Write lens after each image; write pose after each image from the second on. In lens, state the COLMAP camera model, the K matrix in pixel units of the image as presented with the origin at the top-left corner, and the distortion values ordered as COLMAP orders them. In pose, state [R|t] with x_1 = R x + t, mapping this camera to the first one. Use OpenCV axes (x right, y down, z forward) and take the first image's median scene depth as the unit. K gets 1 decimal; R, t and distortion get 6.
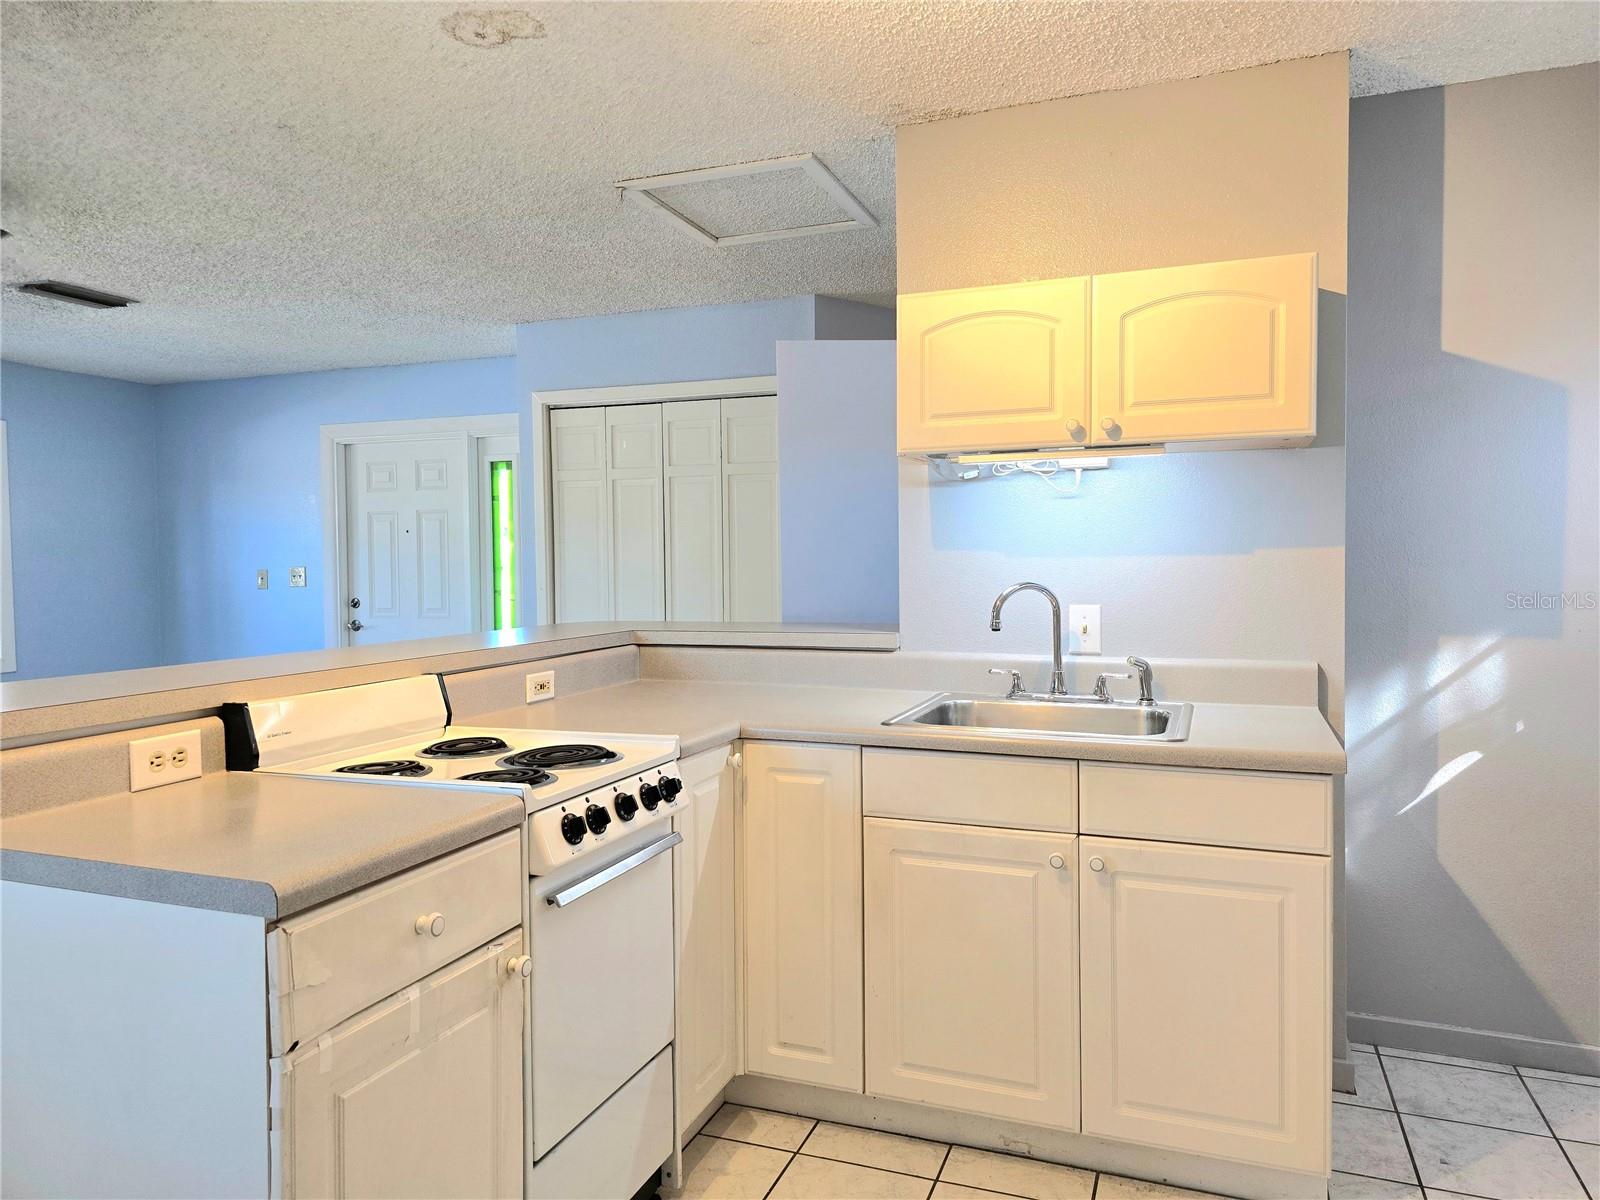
lens RADIAL K [[1078.9, 0, 800.9], [0, 1078.9, 601.9], [0, 0, 1]] dist [0.055268, -0.045581]
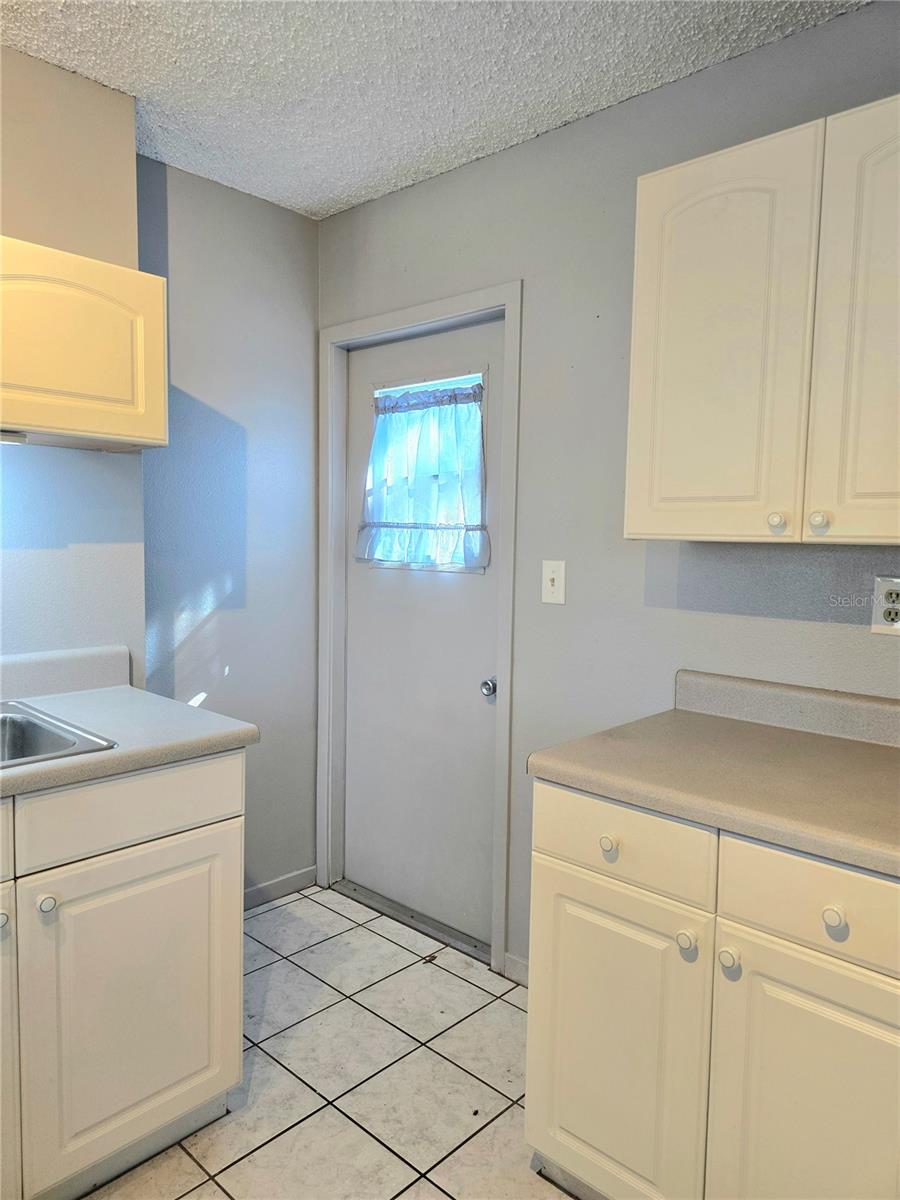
lens RADIAL K [[809.2, 0, 456.7], [0, 809.2, 601.5], [0, 0, 1]] dist [0.055268, -0.045581]
pose [[0.372204, -0.062885, 0.926018, -0.198664], [0.015590, 0.997985, 0.061506, -0.040606], [-0.928020, -0.008456, 0.372435, 0.410182]]
